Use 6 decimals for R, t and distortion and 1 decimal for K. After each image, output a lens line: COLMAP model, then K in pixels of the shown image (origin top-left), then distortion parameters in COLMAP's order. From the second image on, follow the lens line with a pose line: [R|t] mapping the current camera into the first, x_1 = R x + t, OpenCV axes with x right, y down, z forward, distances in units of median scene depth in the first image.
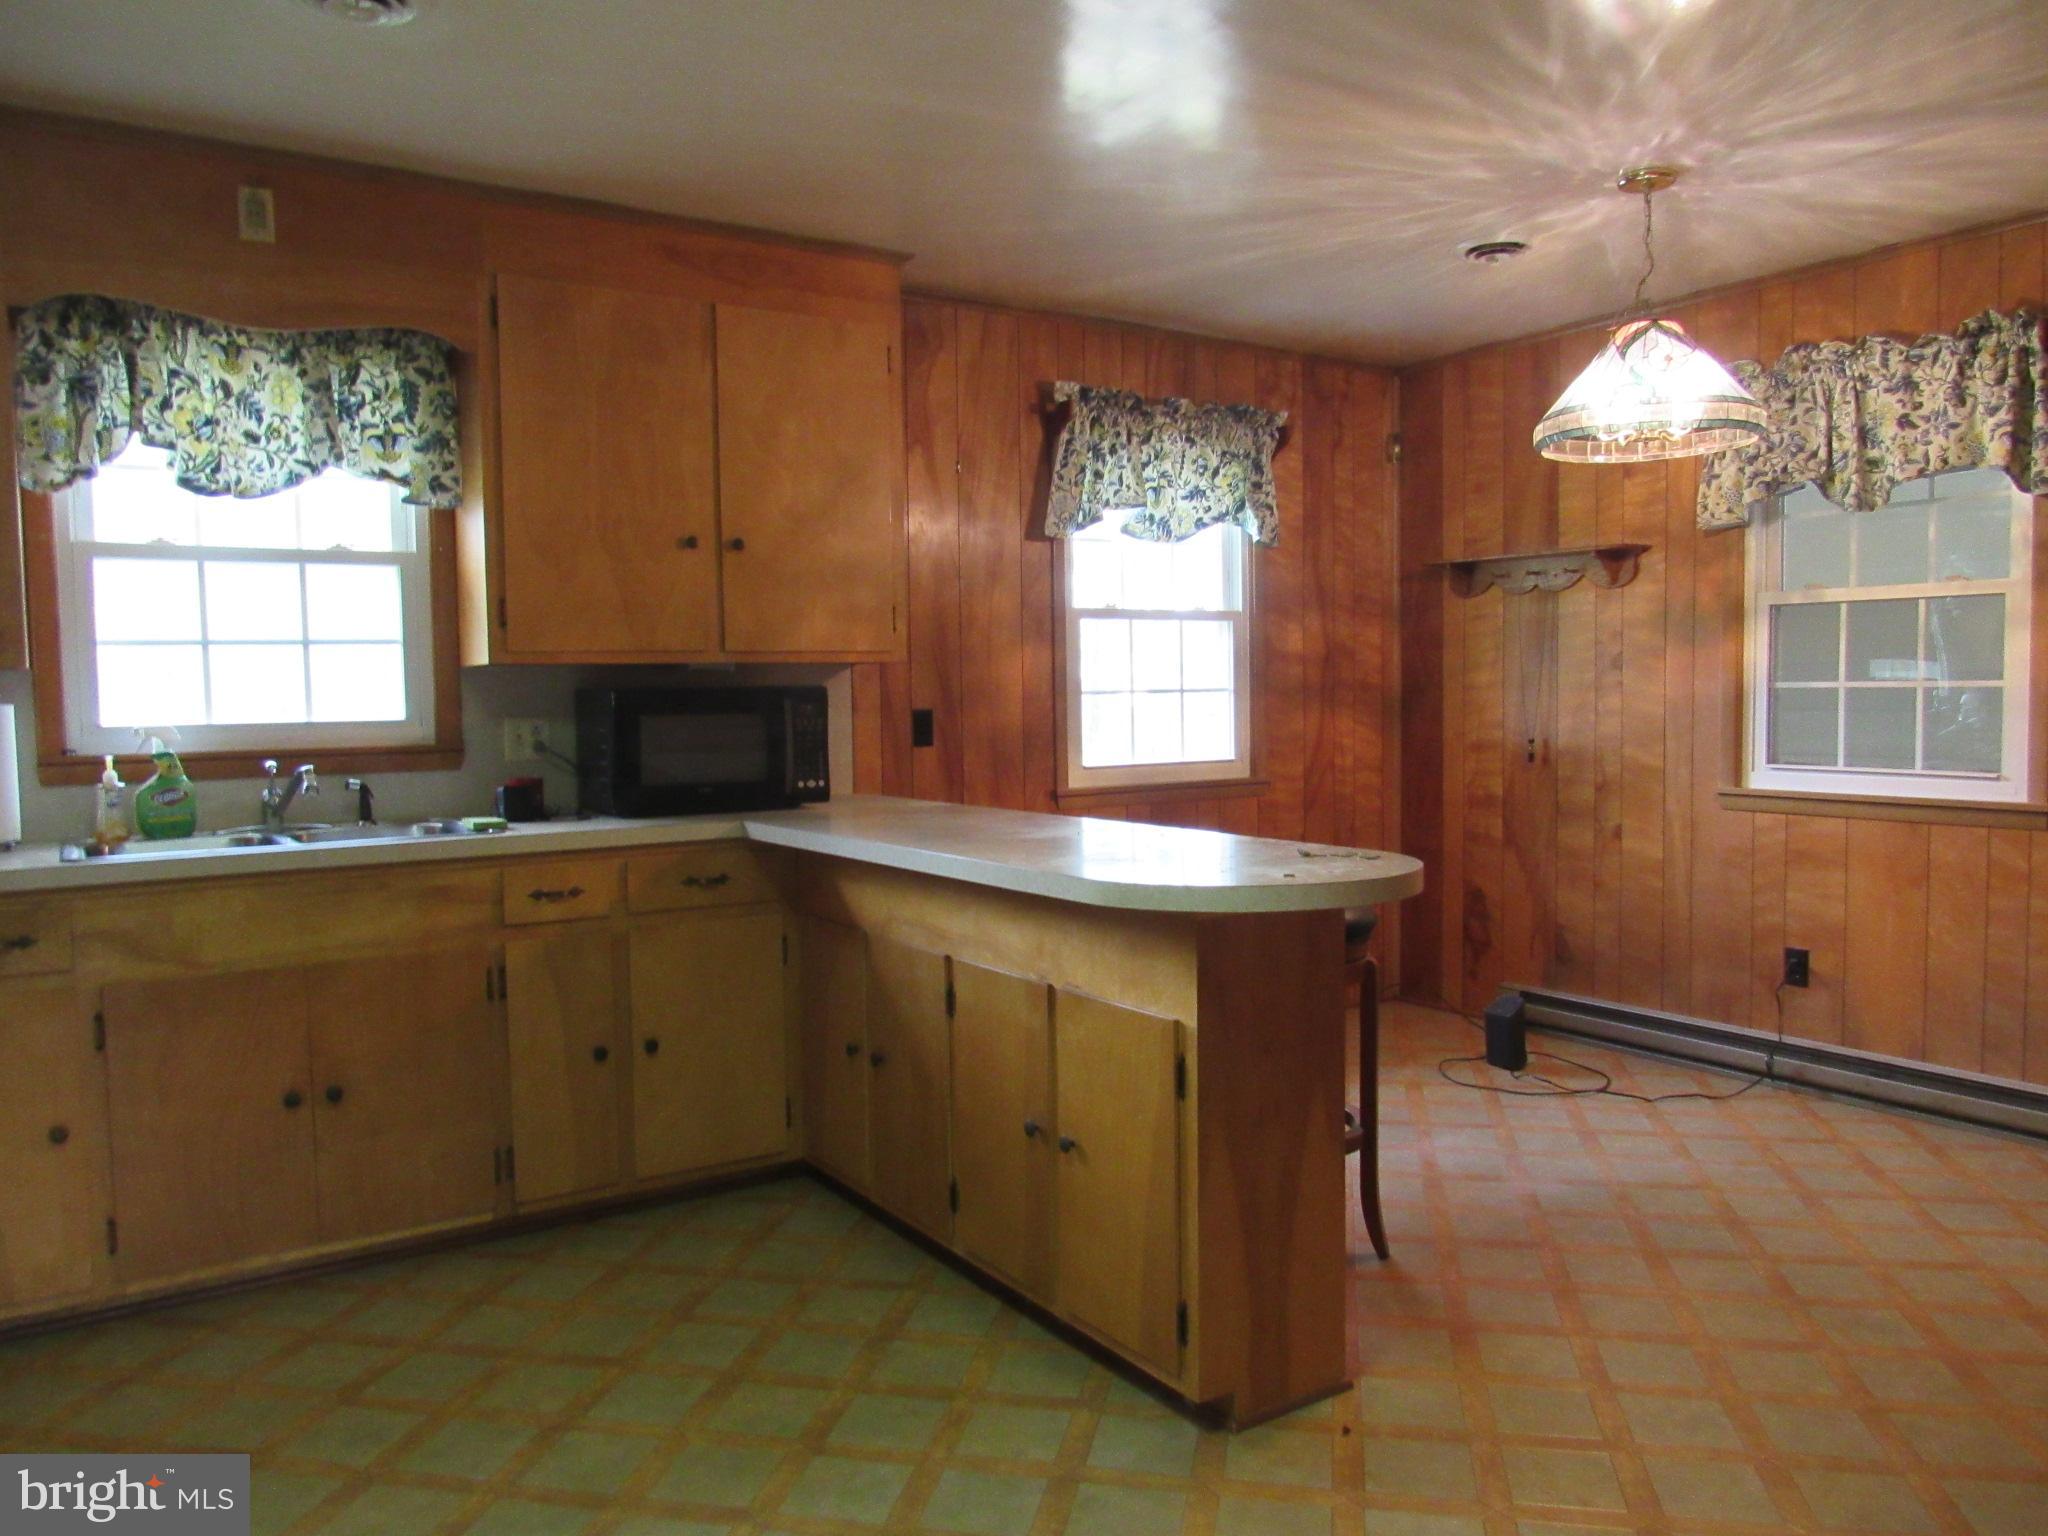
lens RADIAL K [[1391.8, 0, 960.2], [0, 1391.8, 766.9], [0, 0, 1]] dist [-0.084077, -0.002519]
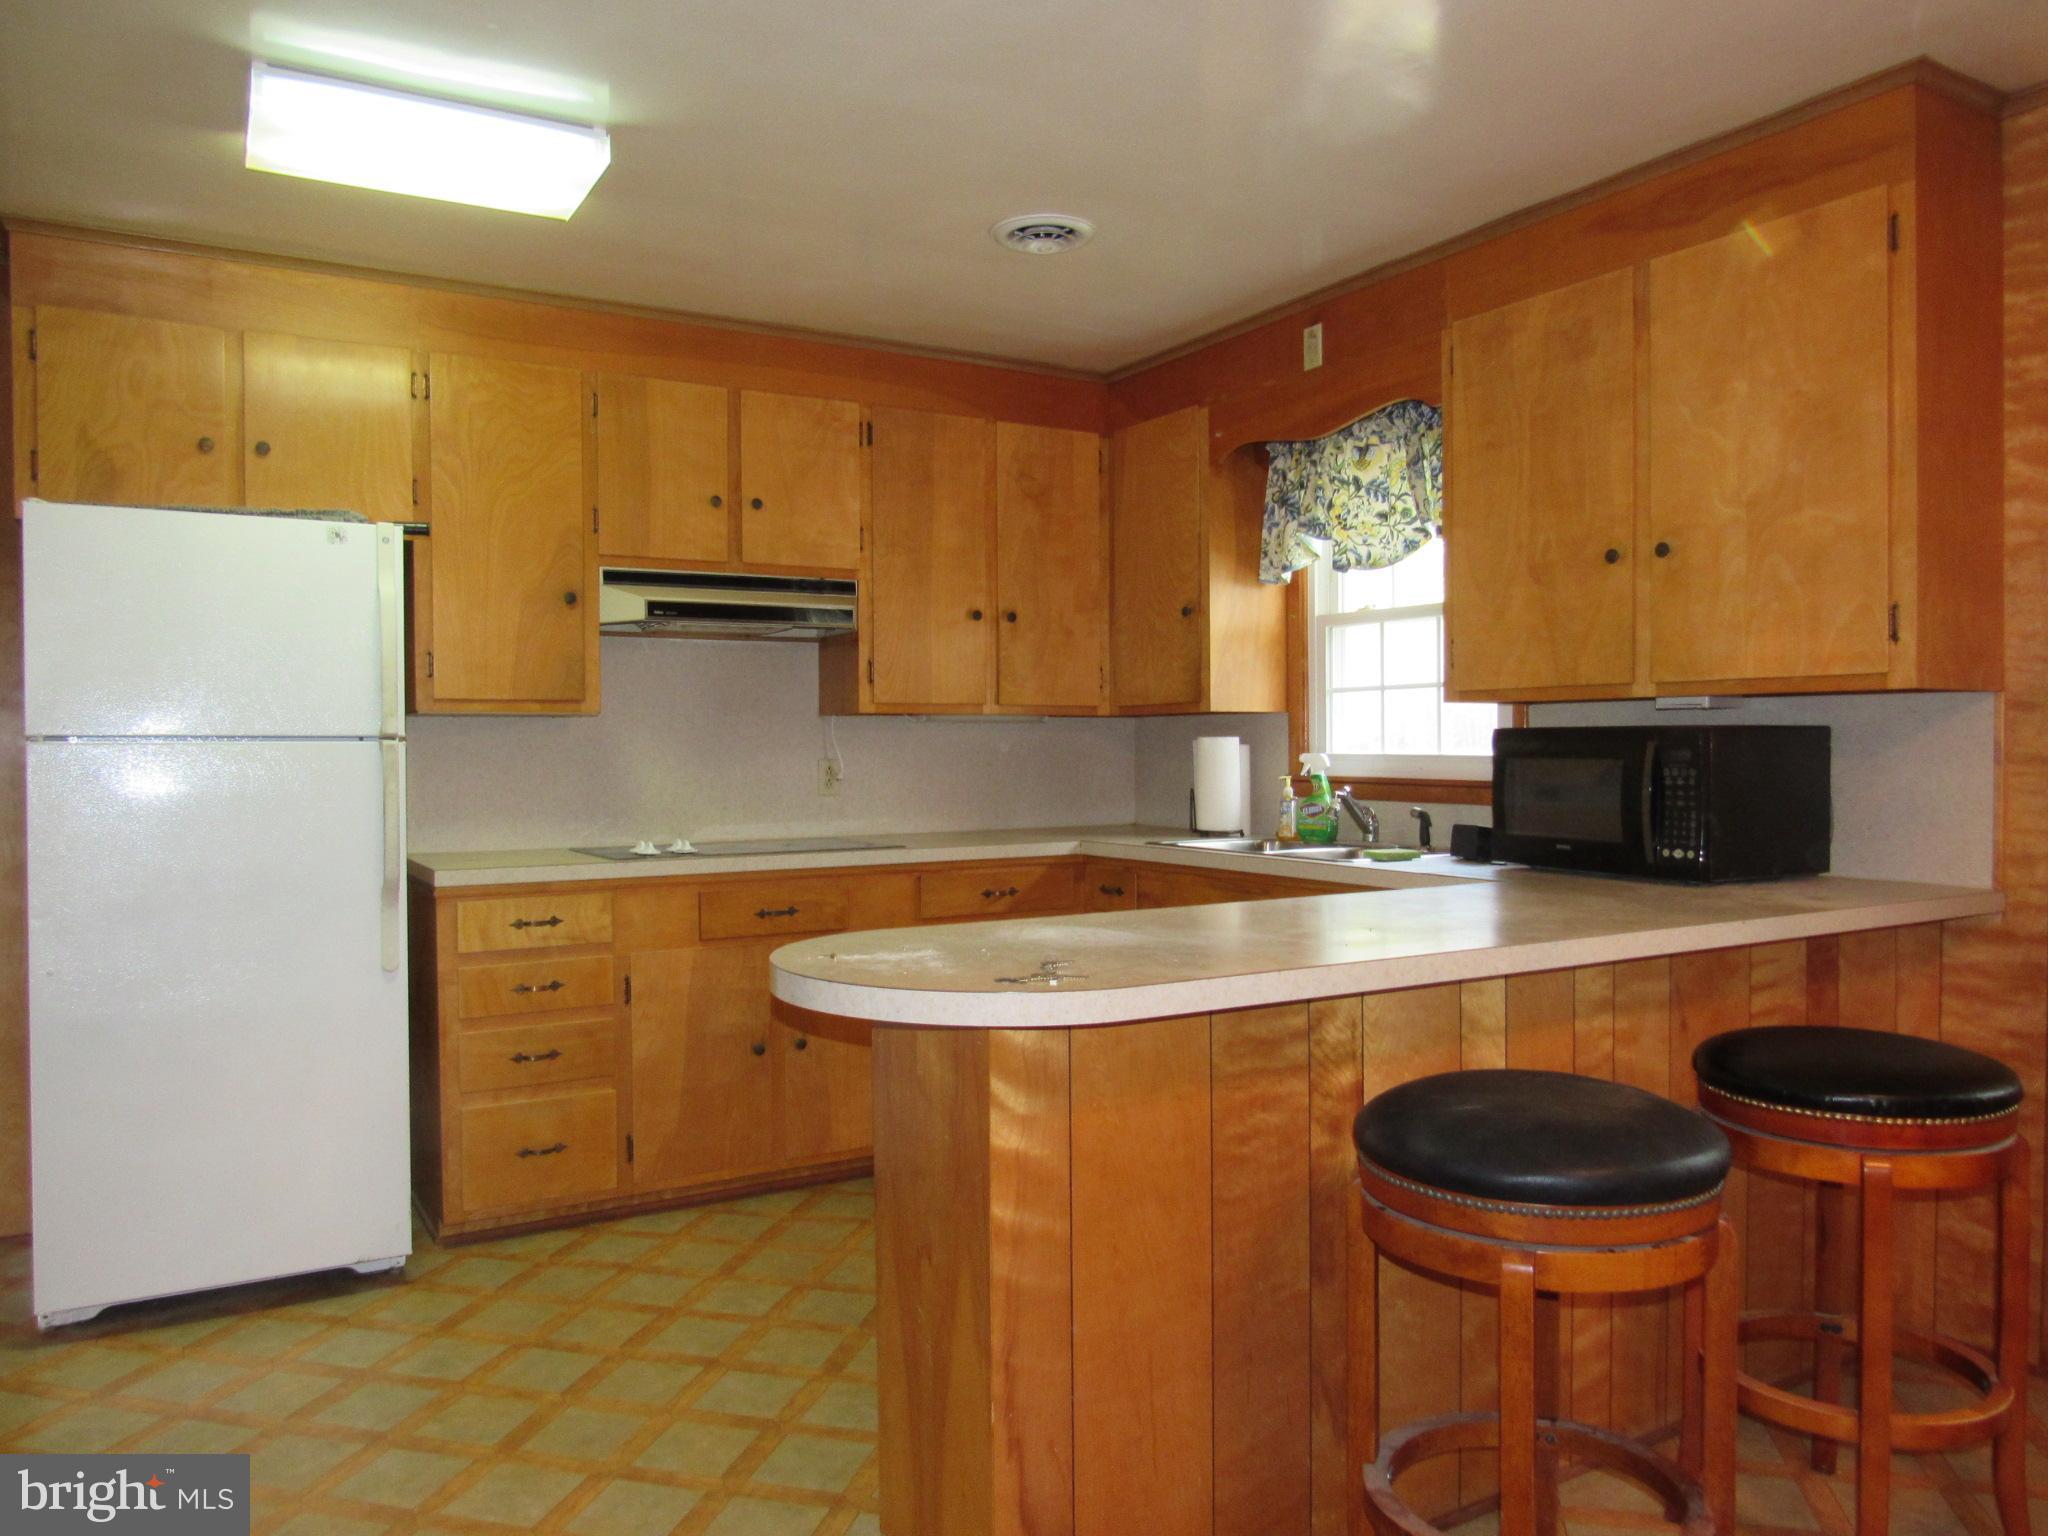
lens RADIAL K [[1391.8, 0, 960.2], [0, 1391.8, 766.9], [0, 0, 1]] dist [-0.084077, -0.002519]
pose [[-0.081940, 0.029612, -0.996197, 0.727237], [-0.055949, 0.997846, 0.034263, -0.042453], [0.995066, 0.058544, -0.080107, 0.731316]]
